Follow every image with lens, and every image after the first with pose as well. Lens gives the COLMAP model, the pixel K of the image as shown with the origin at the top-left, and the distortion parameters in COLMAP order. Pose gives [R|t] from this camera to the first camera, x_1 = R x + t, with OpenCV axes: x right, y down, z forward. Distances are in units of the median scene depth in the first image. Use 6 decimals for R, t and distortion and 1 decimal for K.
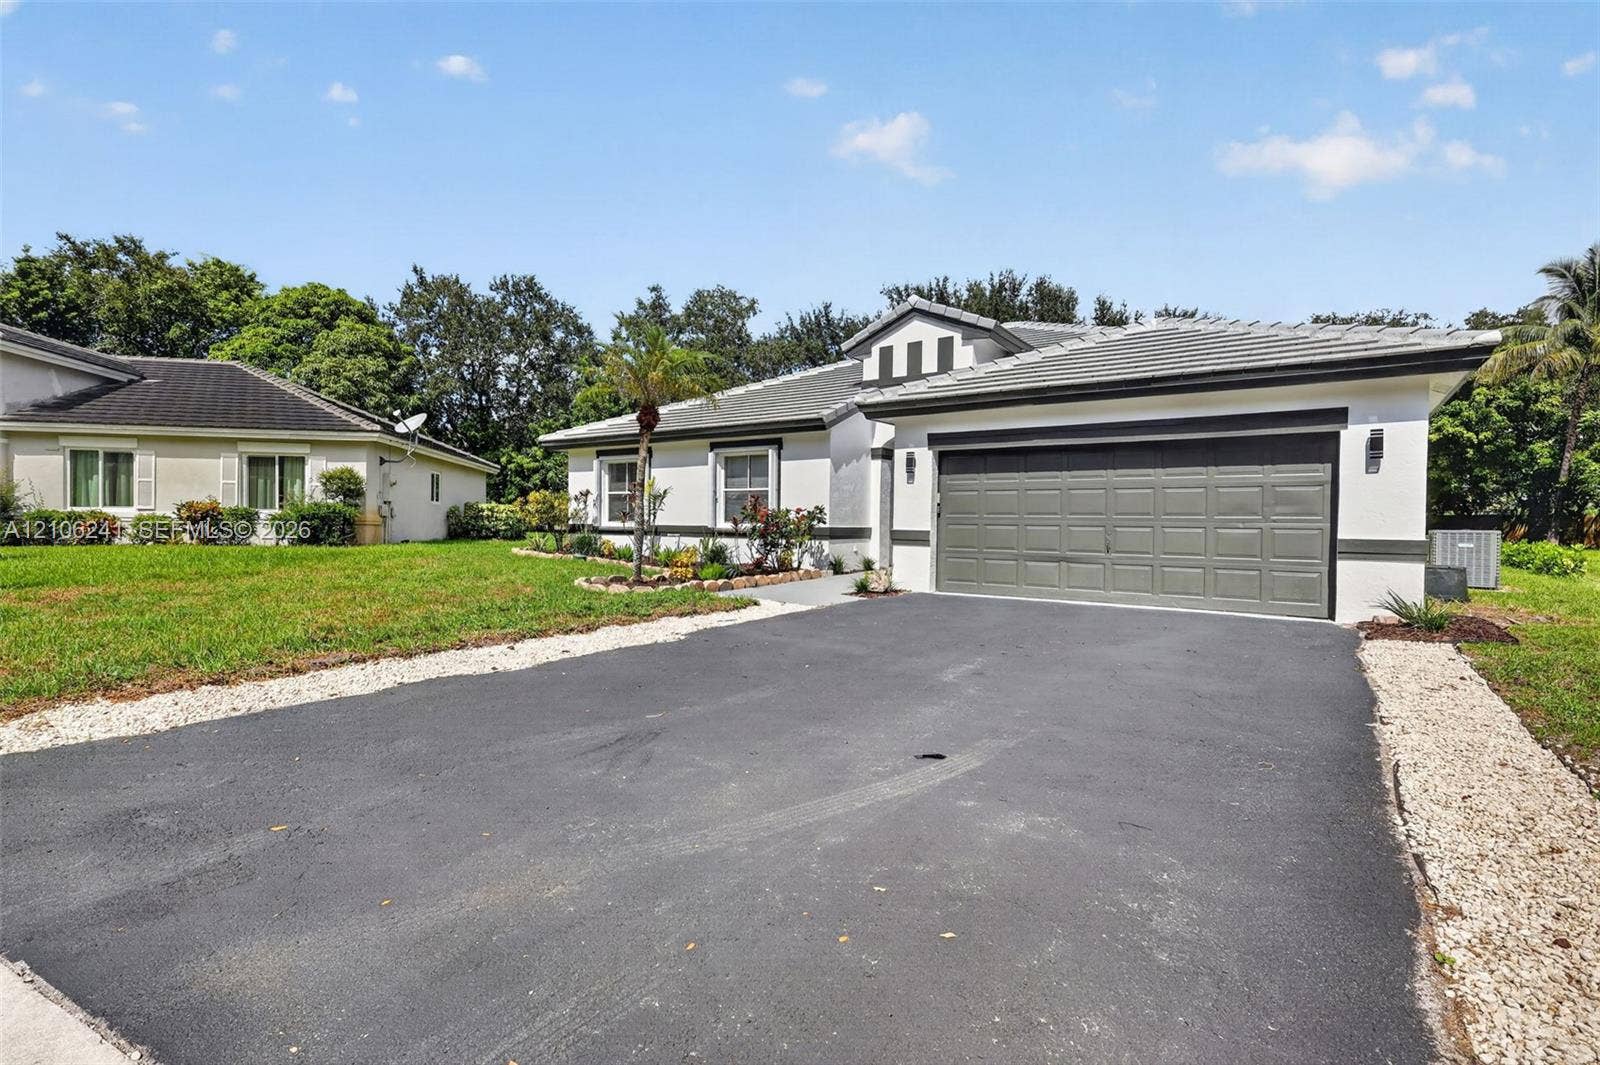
lens RADIAL K [[741.6, 0, 790.8], [0, 741.6, 520.1], [0, 0, 1]] dist [0.000511, 0.001634]
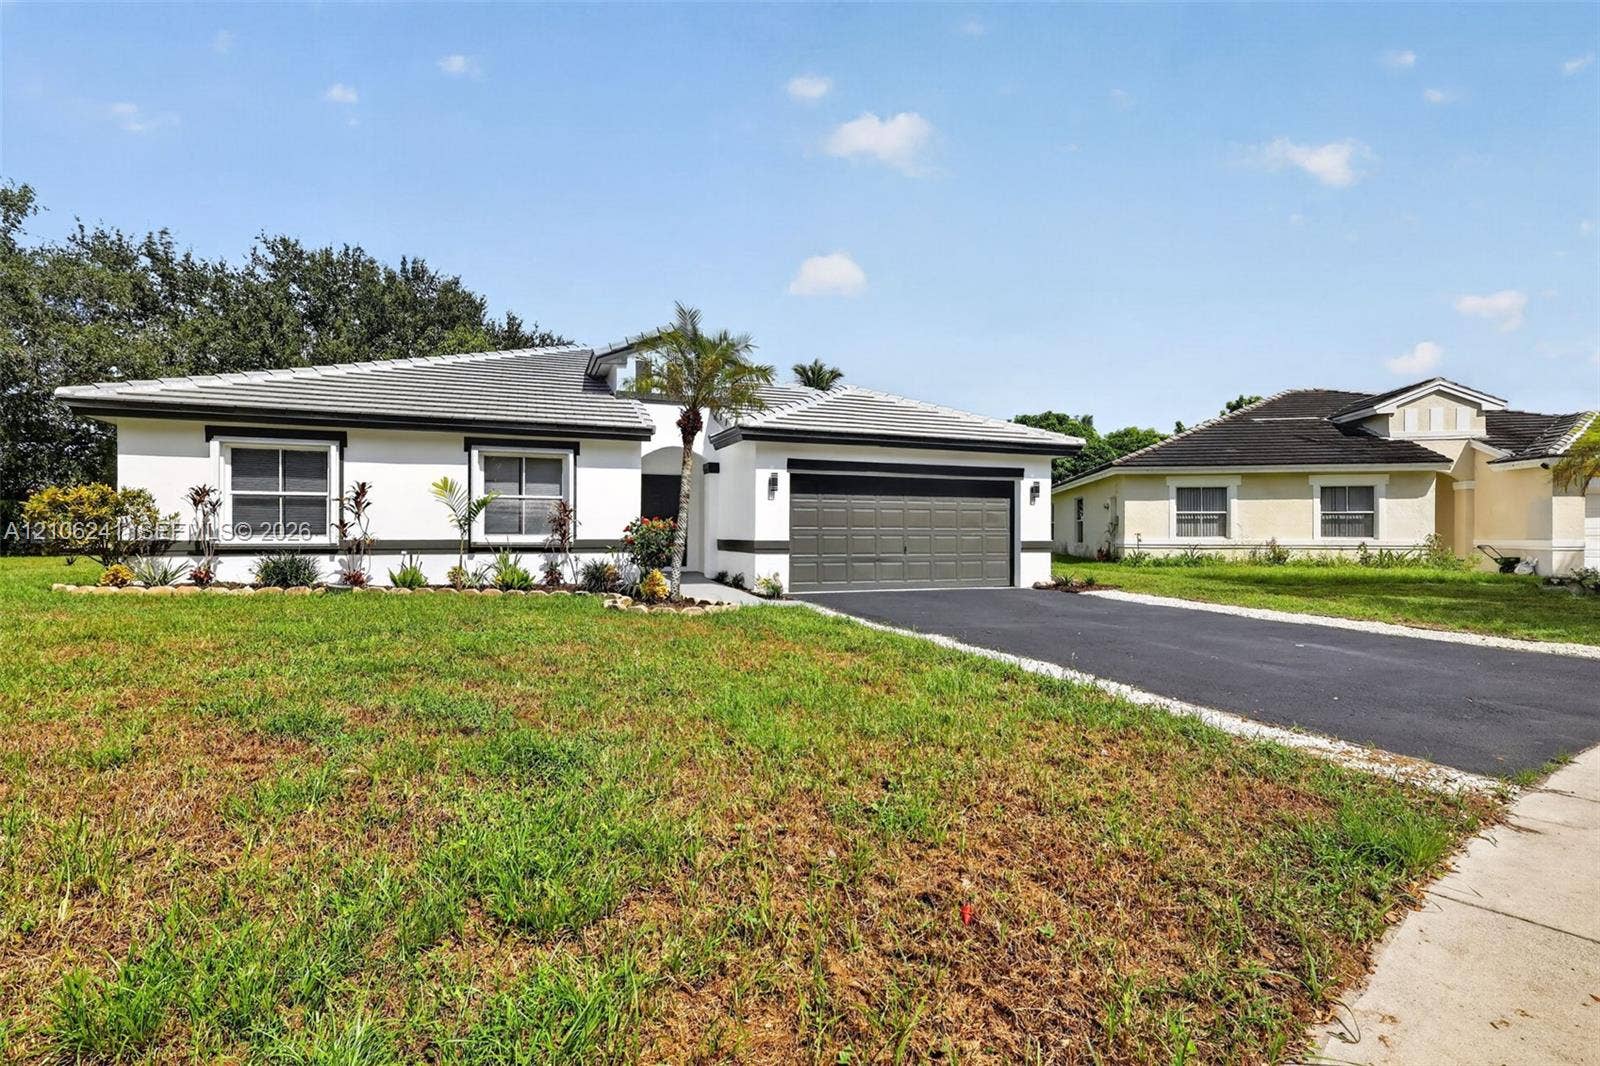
lens RADIAL K [[741.6, 0, 793.9], [0, 741.6, 541.5], [0, 0, 1]] dist [0.000511, 0.001634]
pose [[0.559100, -0.017878, 0.828908, -0.611268], [0.001980, 0.999793, 0.020228, -0.006230], [-0.829098, -0.009669, 0.559020, 0.255705]]
